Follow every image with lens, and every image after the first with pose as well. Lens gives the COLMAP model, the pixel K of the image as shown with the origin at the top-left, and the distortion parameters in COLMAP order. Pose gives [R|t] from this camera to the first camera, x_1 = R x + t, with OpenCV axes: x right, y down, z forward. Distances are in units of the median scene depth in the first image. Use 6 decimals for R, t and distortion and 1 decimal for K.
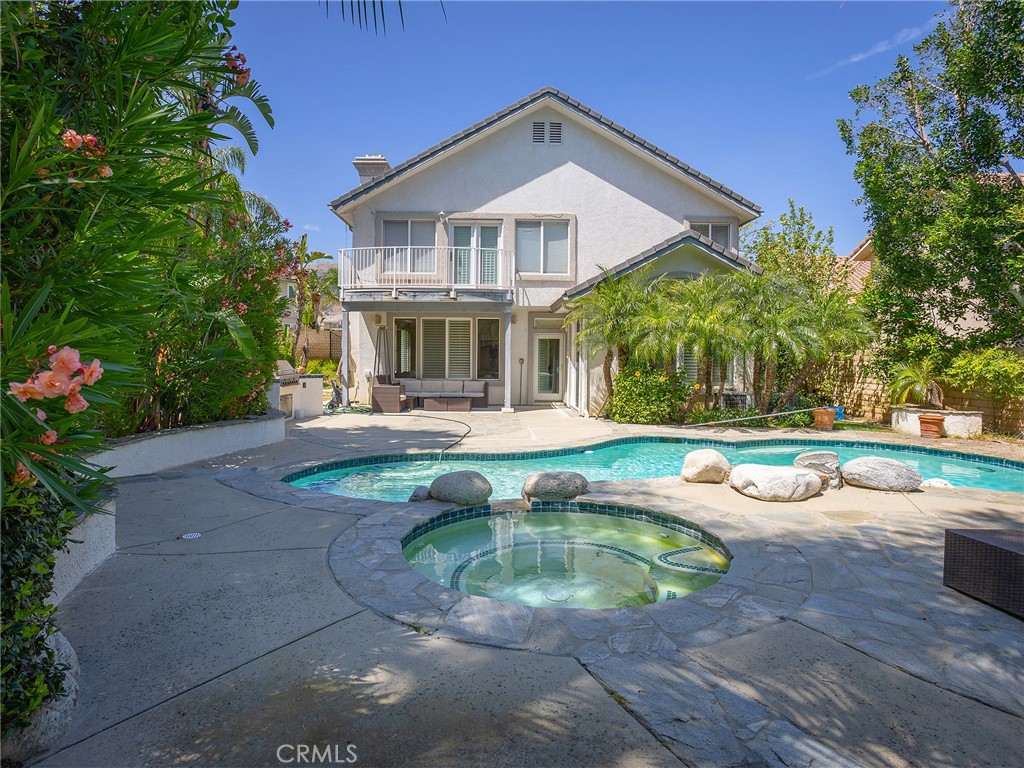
lens RADIAL K [[600.8, 0, 512.0], [0, 600.8, 384.0], [0, 0, 1]] dist [-0.001391, -0.000379]
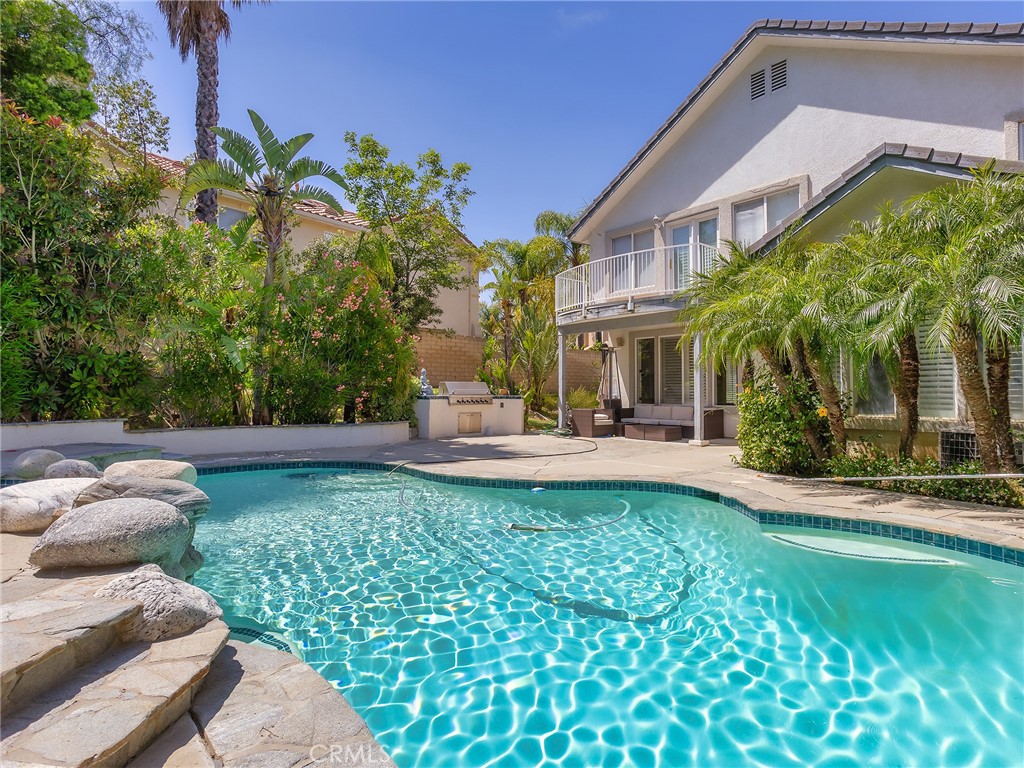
lens RADIAL K [[576.6, 0, 539.2], [0, 576.6, 380.4], [0, 0, 1]] dist [-0.006485, 0.000152]
pose [[0.601835, -0.023754, -0.798267, 0.456153], [-0.036852, 0.997667, -0.057472, 0.012517], [0.797770, 0.064006, 0.599555, 0.359890]]
